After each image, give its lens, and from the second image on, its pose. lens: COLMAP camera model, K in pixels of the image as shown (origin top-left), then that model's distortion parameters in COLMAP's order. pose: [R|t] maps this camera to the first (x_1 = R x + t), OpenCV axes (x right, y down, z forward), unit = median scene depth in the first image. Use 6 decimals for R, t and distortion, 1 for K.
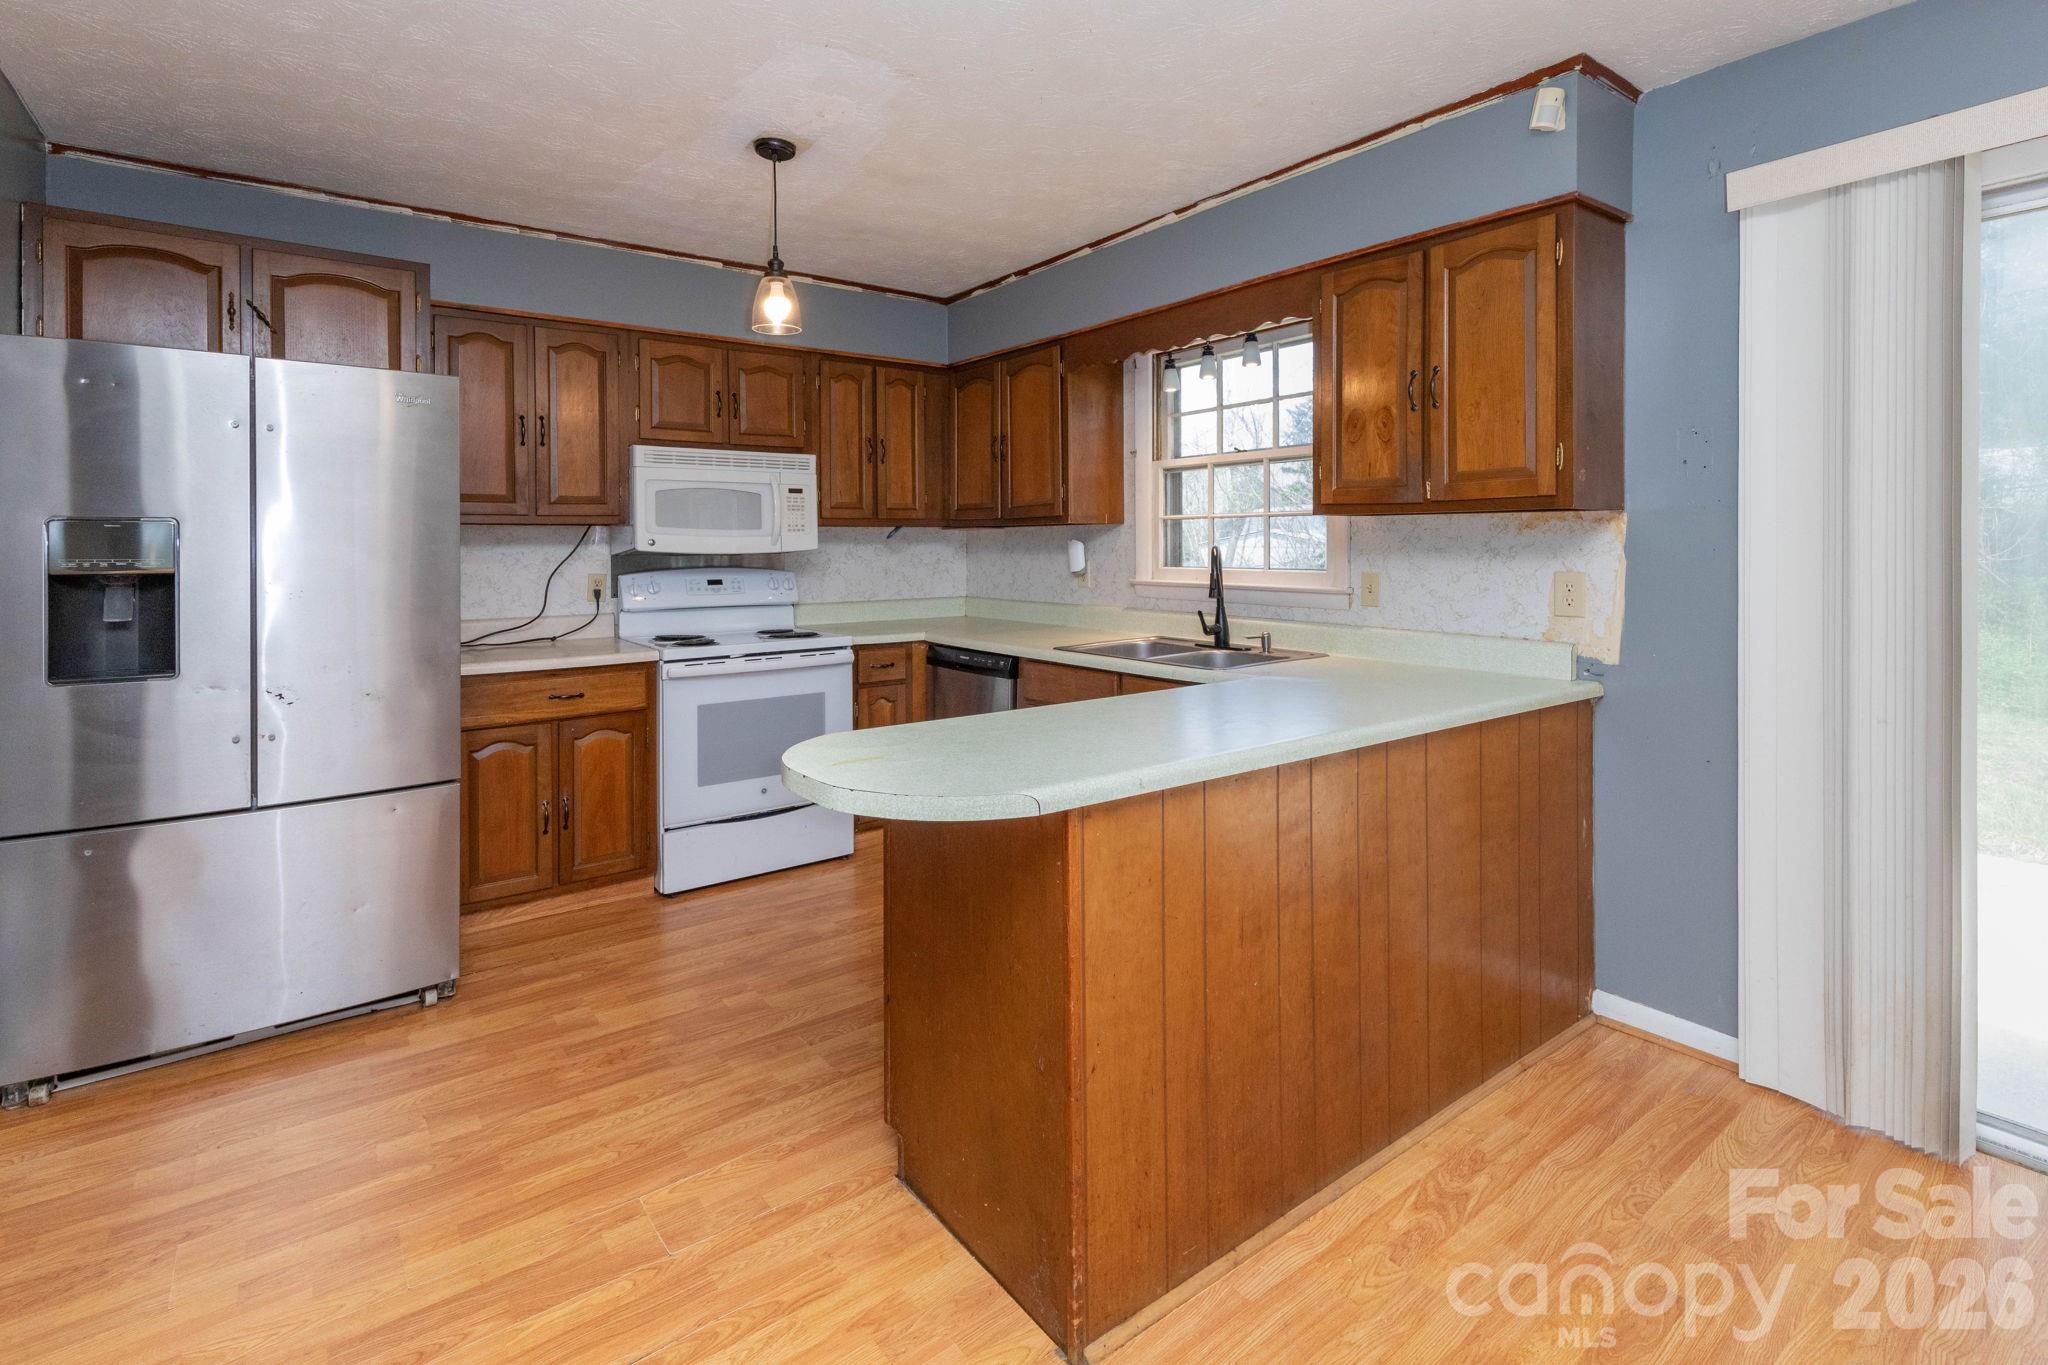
lens RADIAL K [[965.6, 0, 1022.2], [0, 965.6, 543.1], [0, 0, 1]] dist [0.005397, 0.000573]
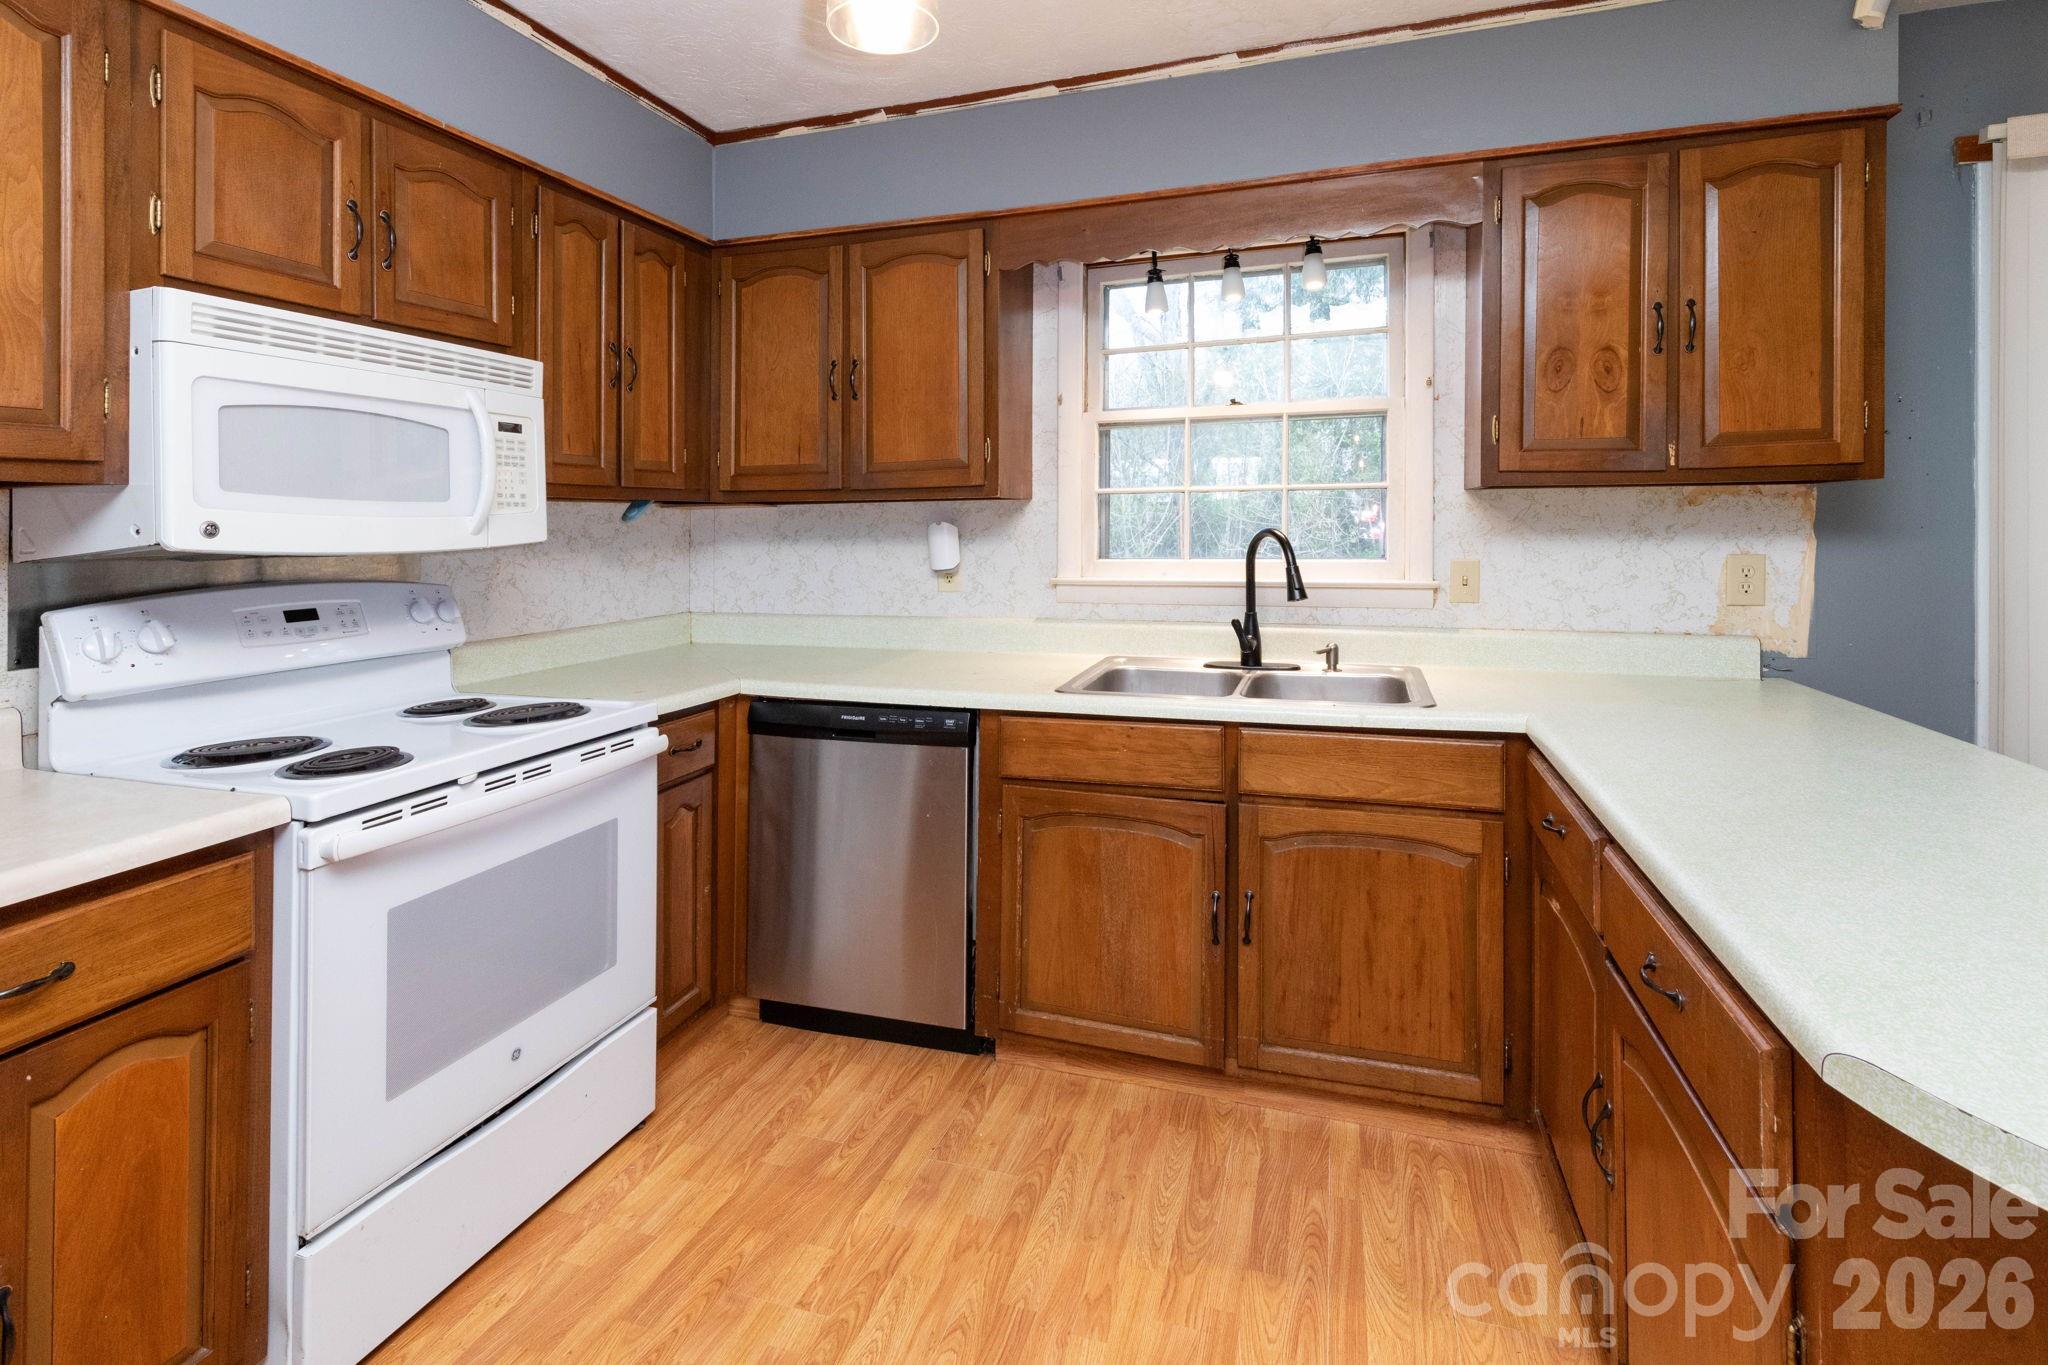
lens RADIAL K [[982.4, 0, 1023.9], [0, 982.4, 512.3], [0, 0, 1]] dist [0.004933, 0.000982]
pose [[0.819051, 0.003454, 0.573711, -0.385863], [0.006912, 0.999850, -0.015886, 0.001256], [-0.573679, 0.016977, 0.818904, 0.519773]]
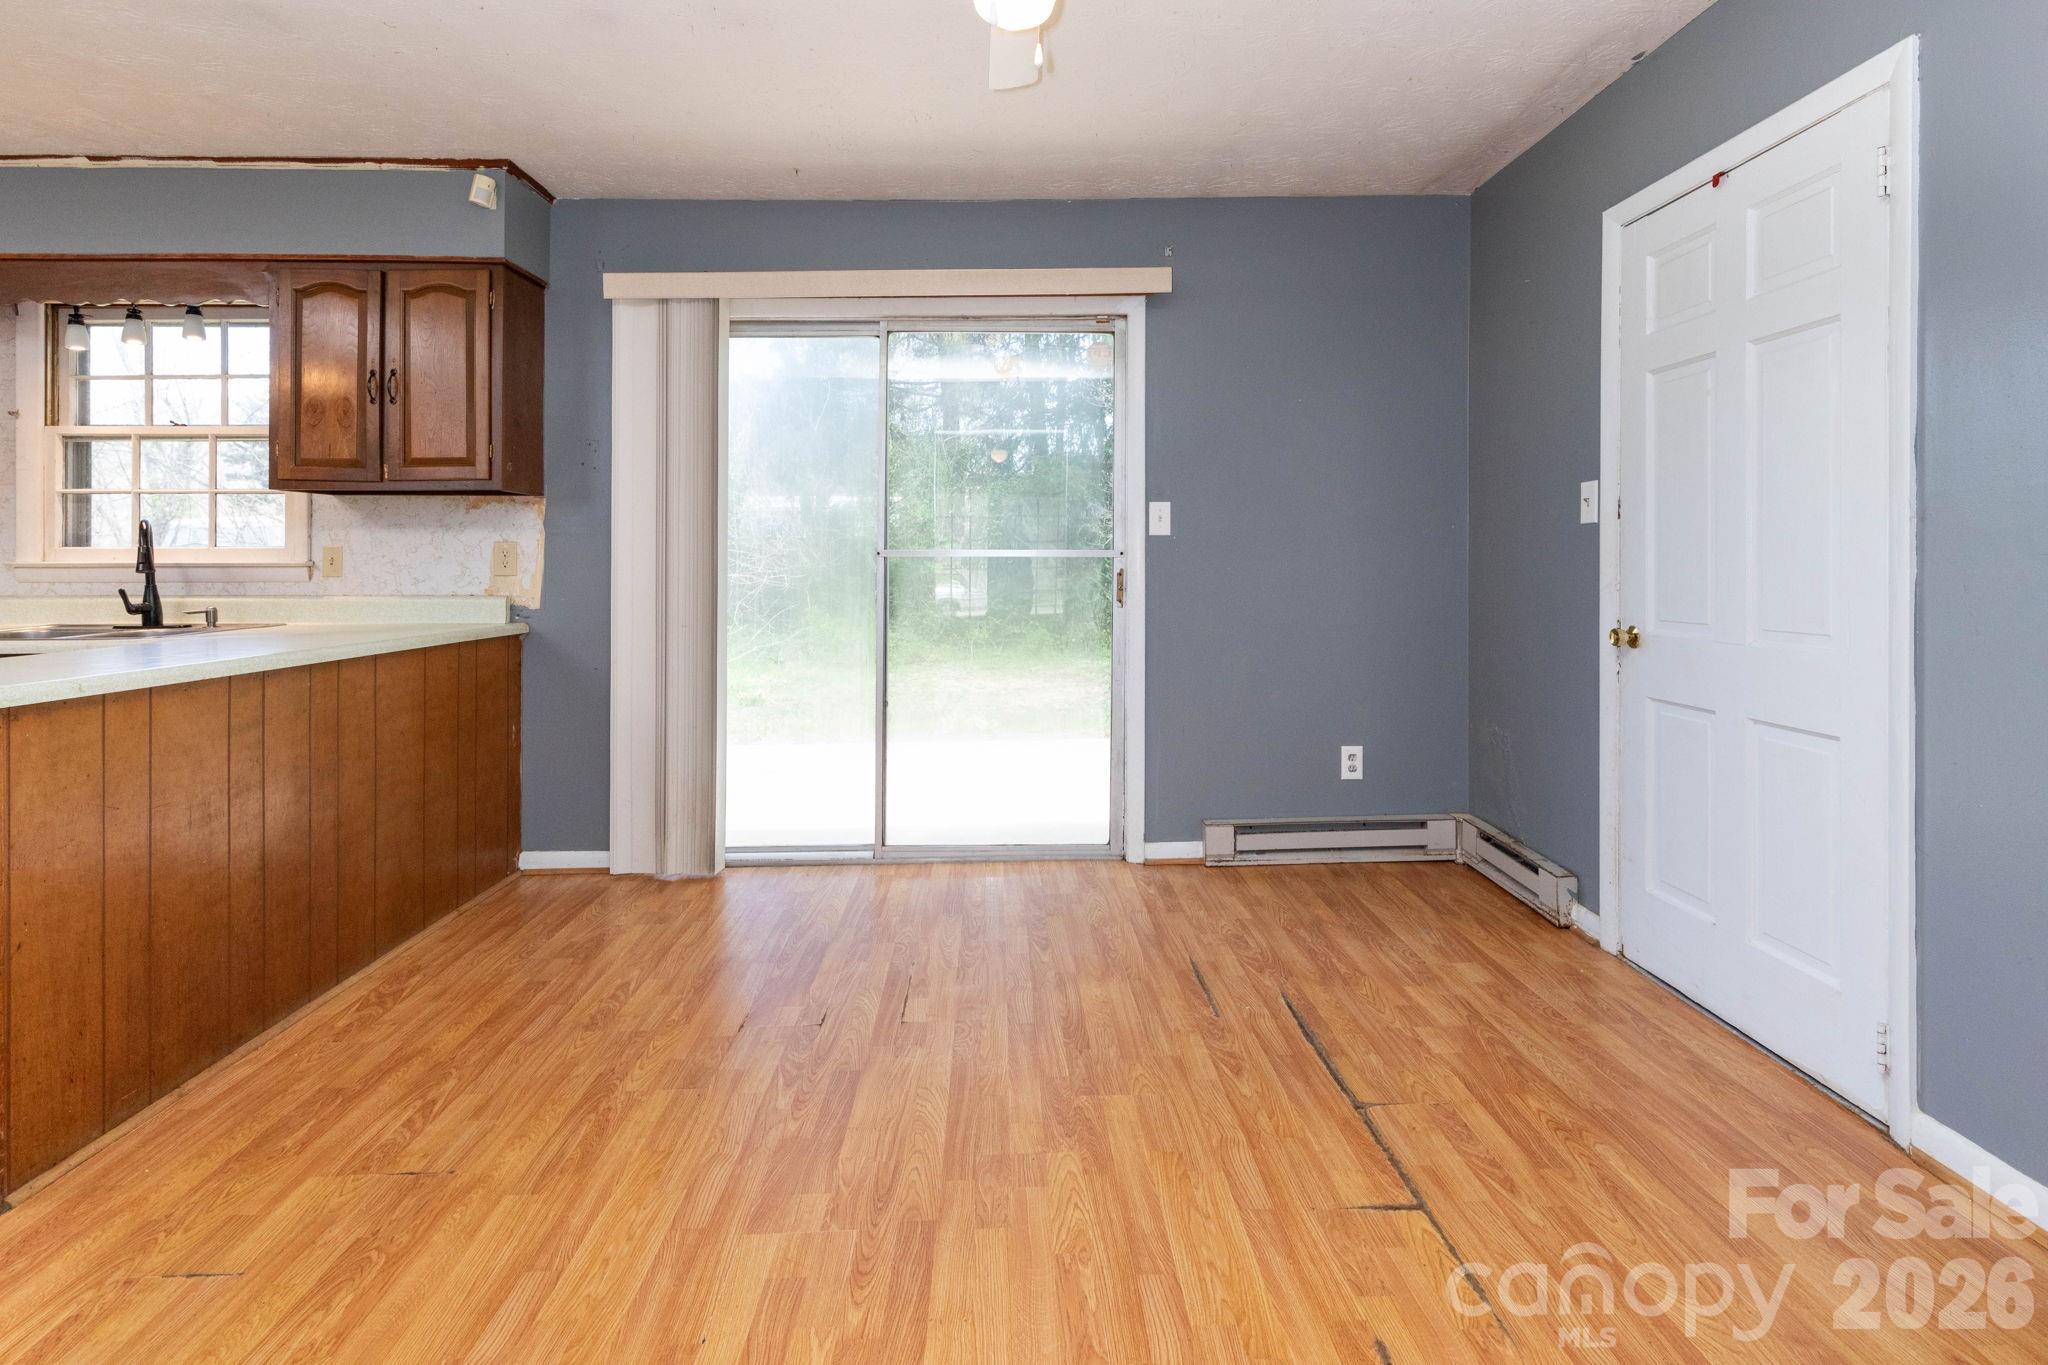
lens RADIAL K [[970.6, 0, 1021.7], [0, 970.6, 556.7], [0, 0, 1]] dist [0.005858, 0.001166]
pose [[0.583811, 0.007231, 0.811857, -0.079626], [0.000166, 0.999959, -0.009025, 0.050231], [-0.811889, 0.005403, 0.583786, -0.277427]]
